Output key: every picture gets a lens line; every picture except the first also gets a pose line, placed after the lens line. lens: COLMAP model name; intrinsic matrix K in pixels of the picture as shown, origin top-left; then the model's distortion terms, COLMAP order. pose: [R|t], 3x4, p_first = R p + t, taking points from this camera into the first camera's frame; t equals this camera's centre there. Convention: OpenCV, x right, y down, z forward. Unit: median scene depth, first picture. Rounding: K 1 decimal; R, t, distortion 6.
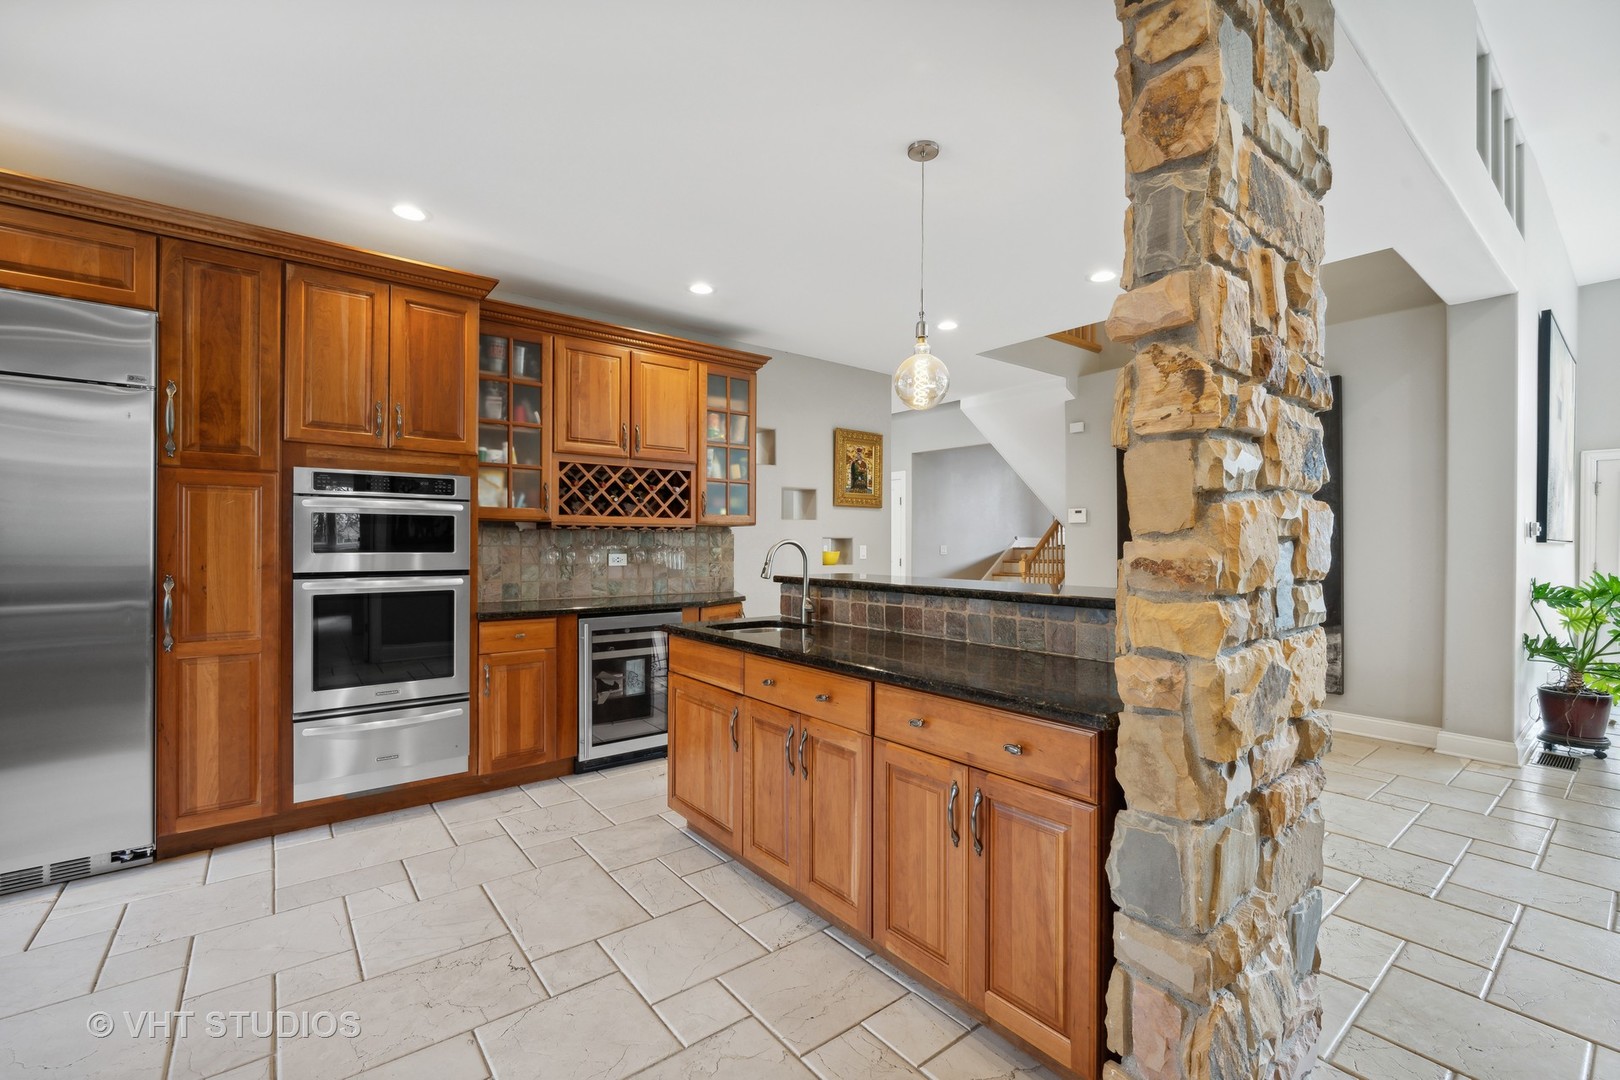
lens RADIAL K [[682.9, 0, 808.7], [0, 682.9, 543.4], [0, 0, 1]] dist [0.000494, 0.000006]
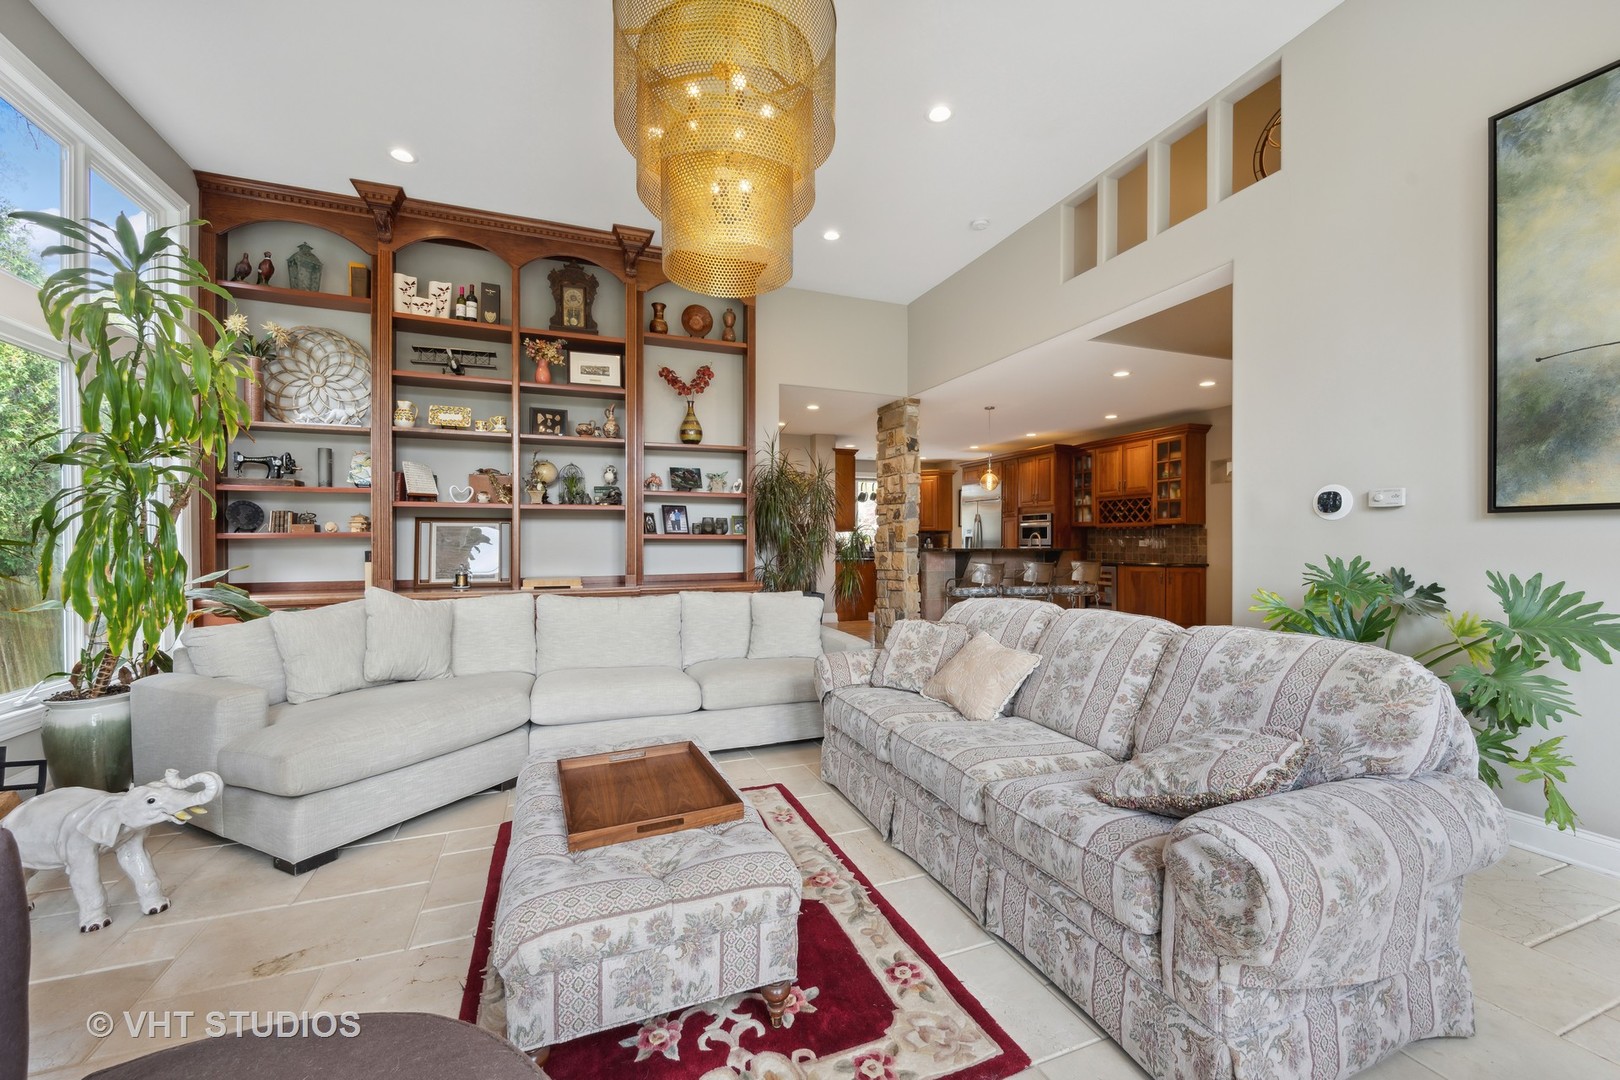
lens RADIAL K [[649.2, 0, 811.7], [0, 649.2, 540.5], [0, 0, 1]] dist [0.000003, 0.000000]
pose [[-0.296128, 0.001920, -0.955146, 2.007201], [-0.001134, 0.999997, 0.002362, 0.013266], [0.955148, 0.001783, -0.296124, 0.681279]]
